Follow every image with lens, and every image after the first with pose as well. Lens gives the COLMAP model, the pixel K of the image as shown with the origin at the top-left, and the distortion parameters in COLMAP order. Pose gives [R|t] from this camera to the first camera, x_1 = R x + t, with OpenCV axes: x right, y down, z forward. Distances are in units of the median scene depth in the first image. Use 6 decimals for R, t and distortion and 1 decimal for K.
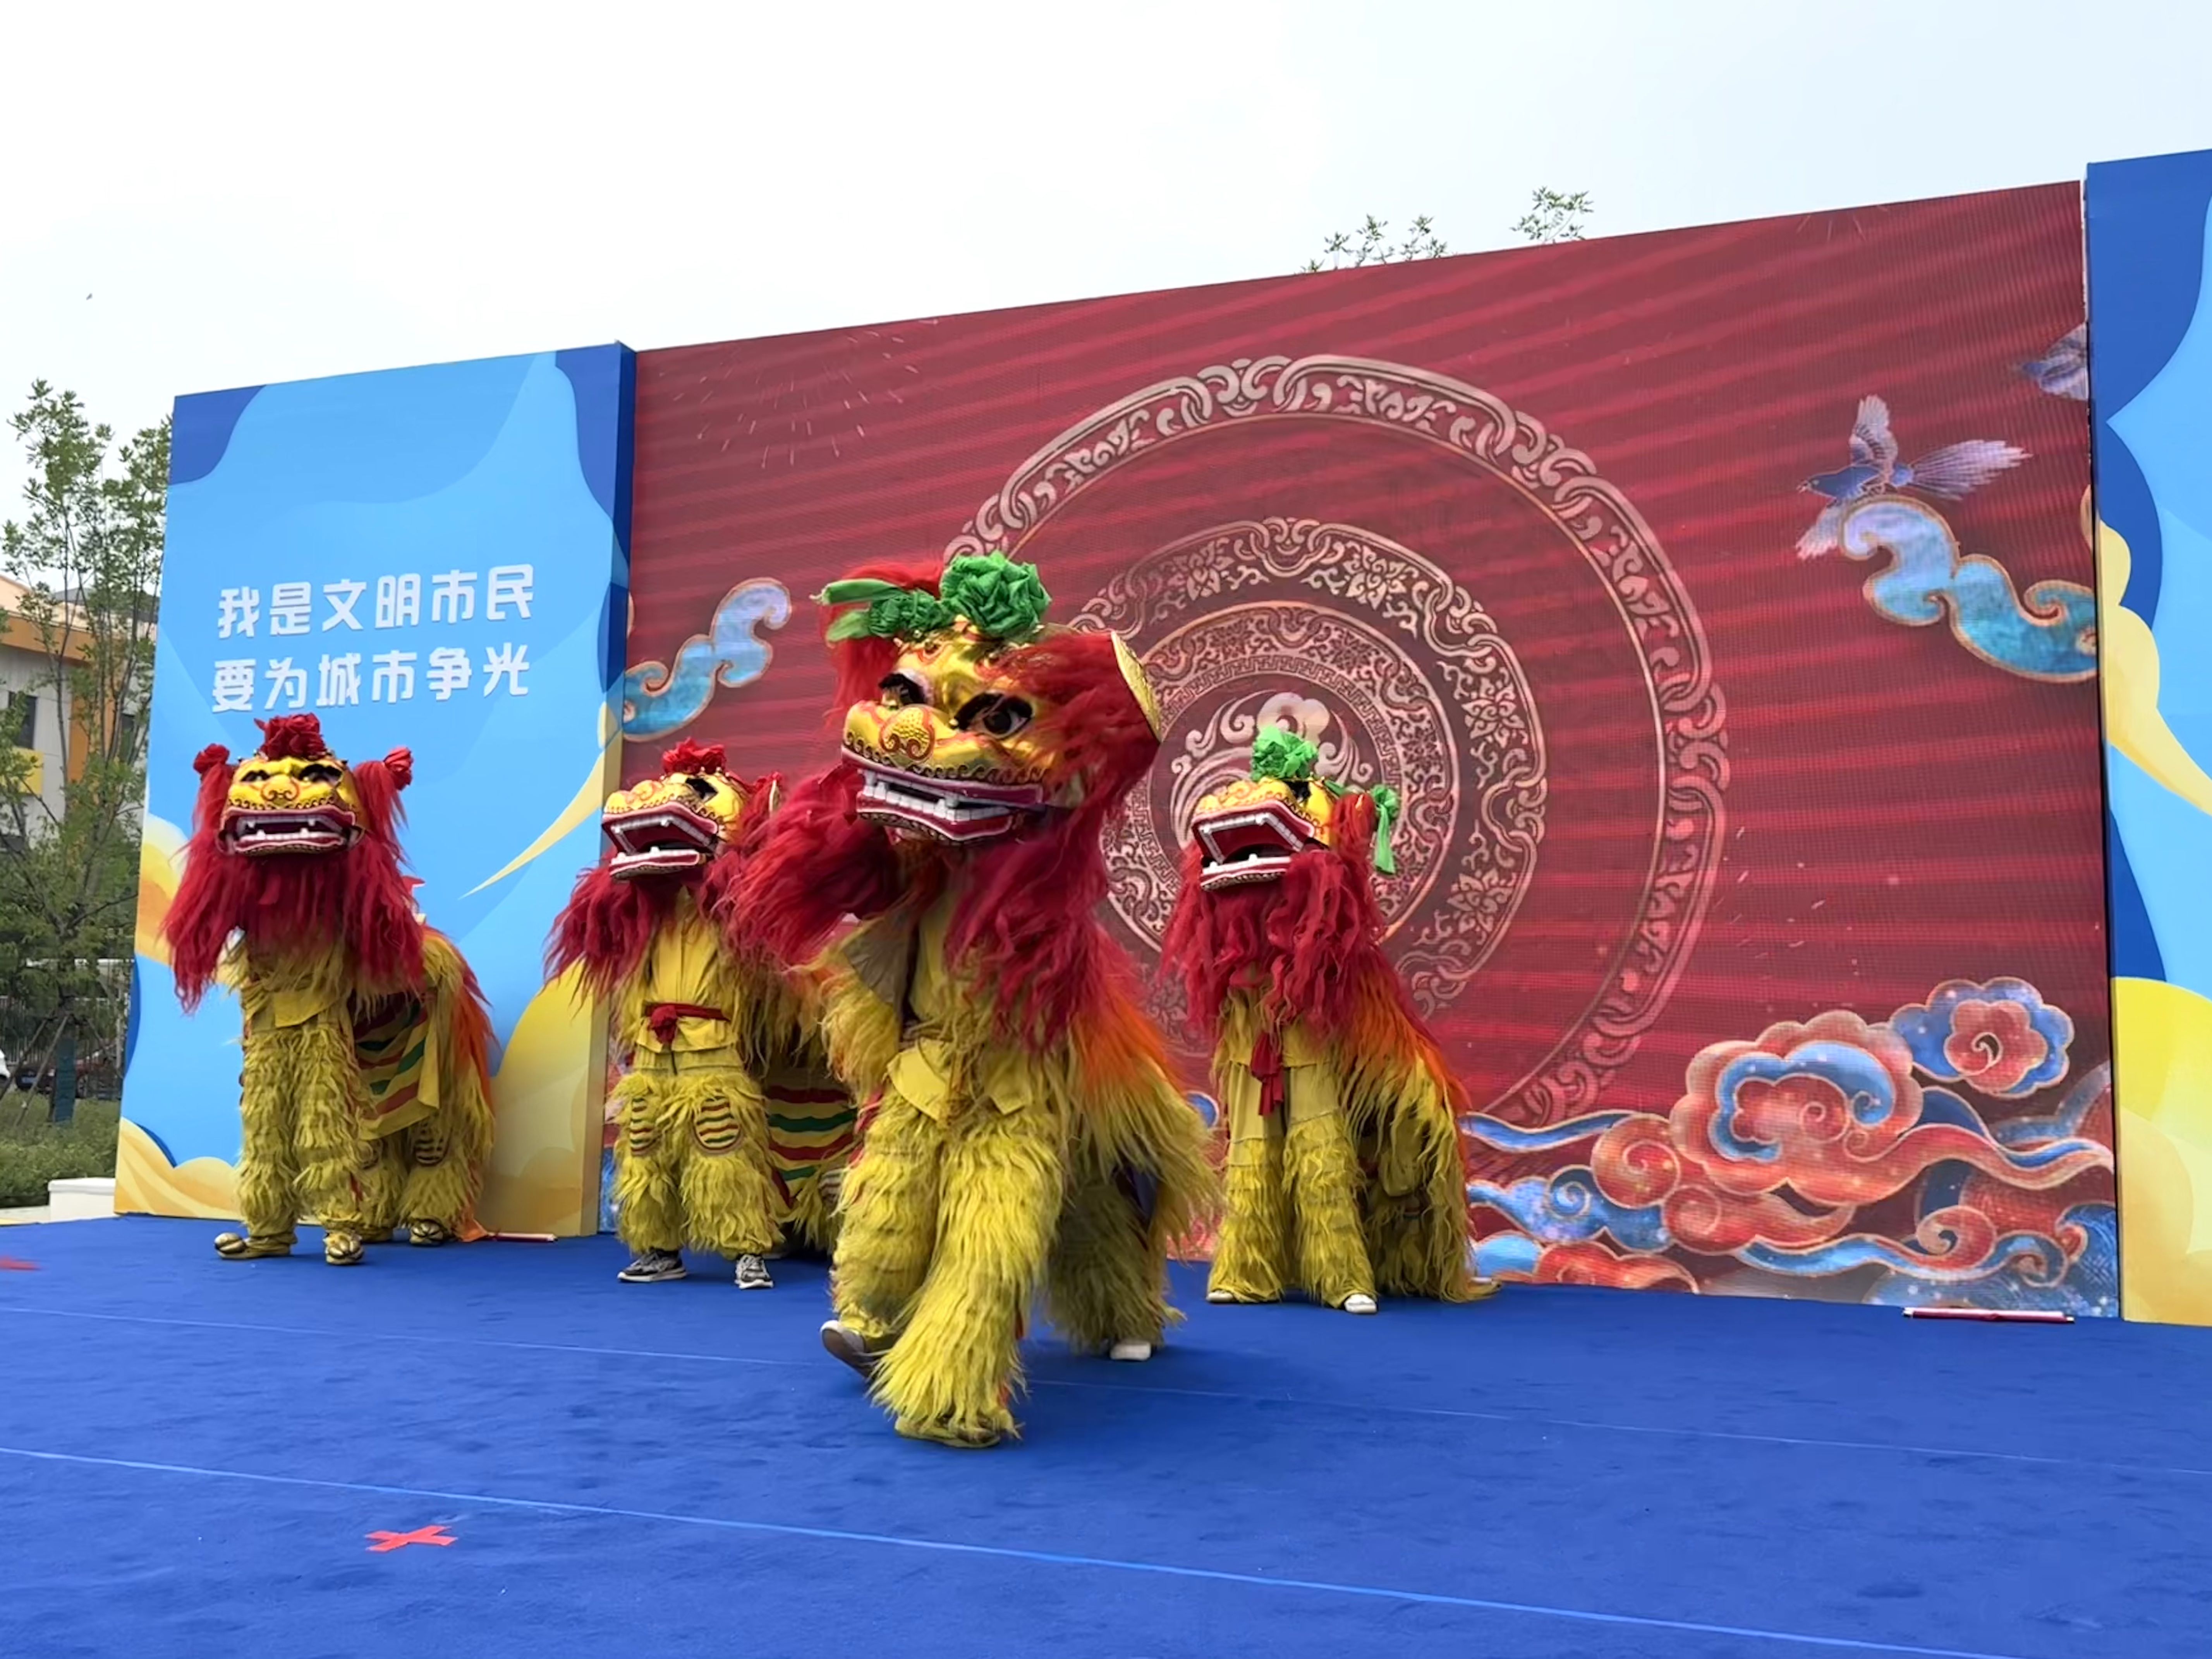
lens RADIAL K [[1944.1, 0, 1151.7], [0, 1944.1, 835.1], [0, 0, 1]] dist [0.058770, -0.001403]
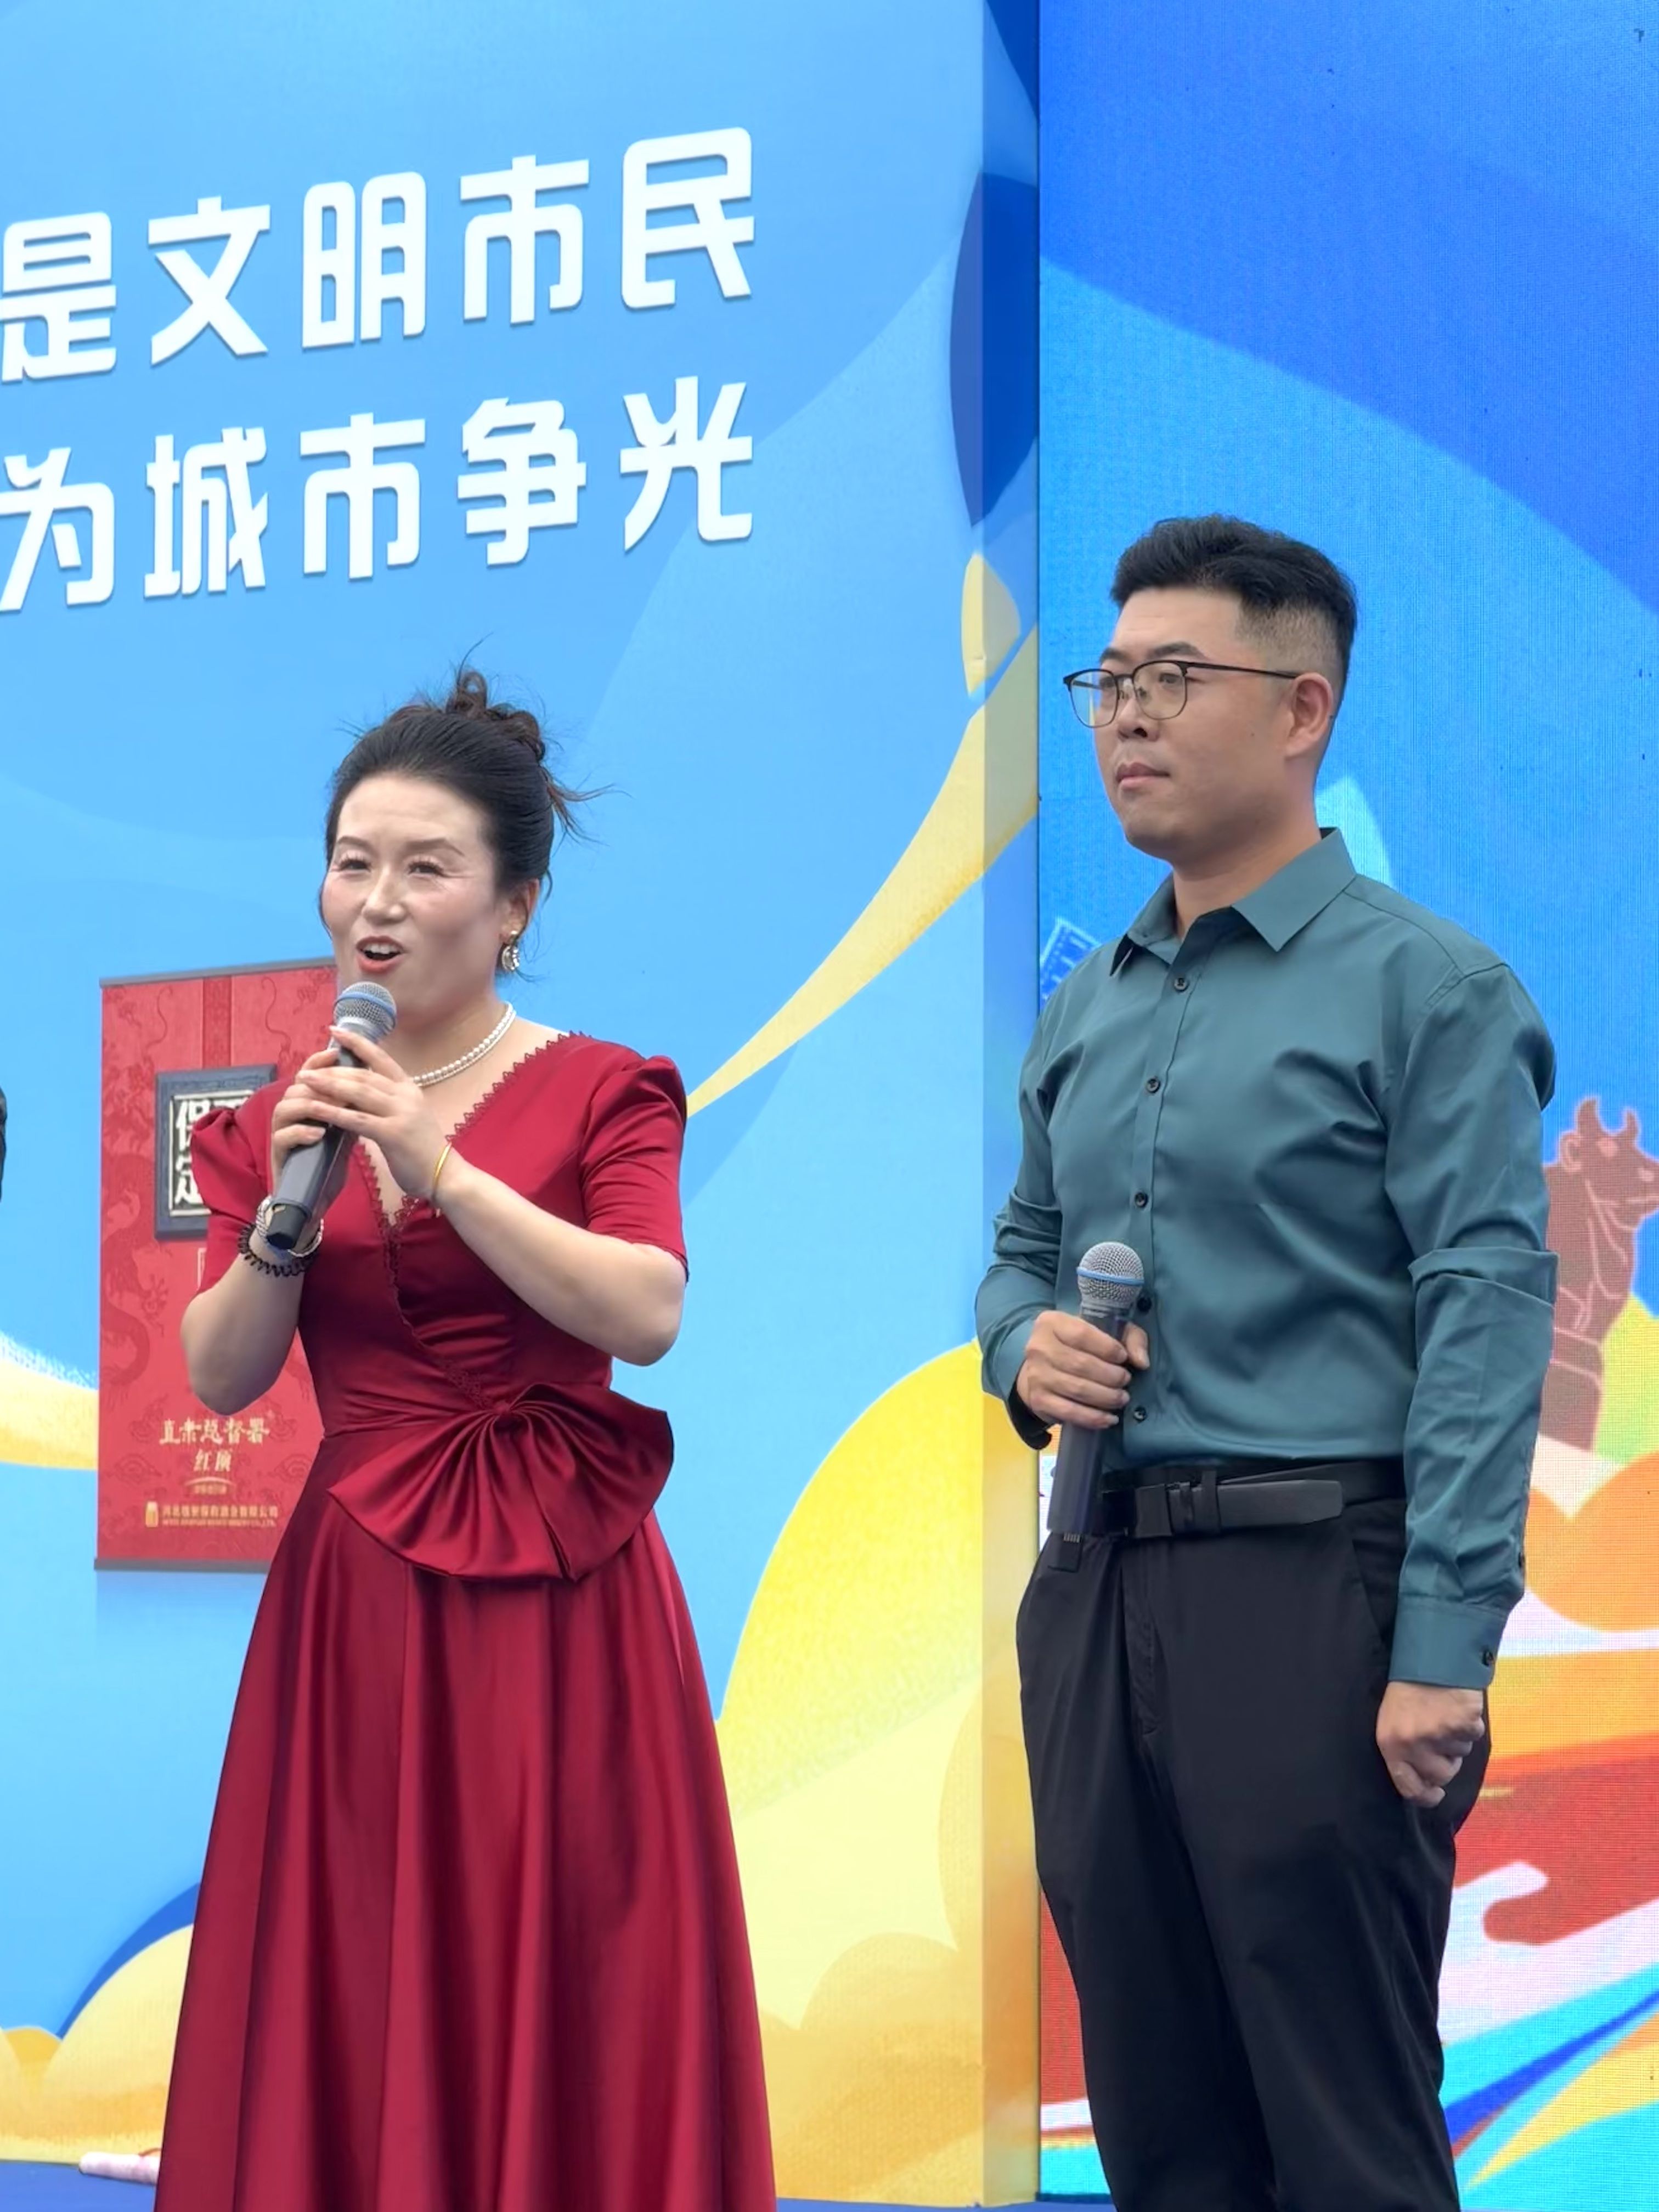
lens RADIAL K [[9154.2, 0, 829.5], [0, 9154.2, 1106.0], [0, 0, 1]] dist [0.187499, 5.106849]
pose [[0.952861, -0.032040, -0.301711, 0.141314], [0.044012, 0.998487, 0.032964, -0.026689], [0.300198, -0.044689, 0.952829, -0.425539]]
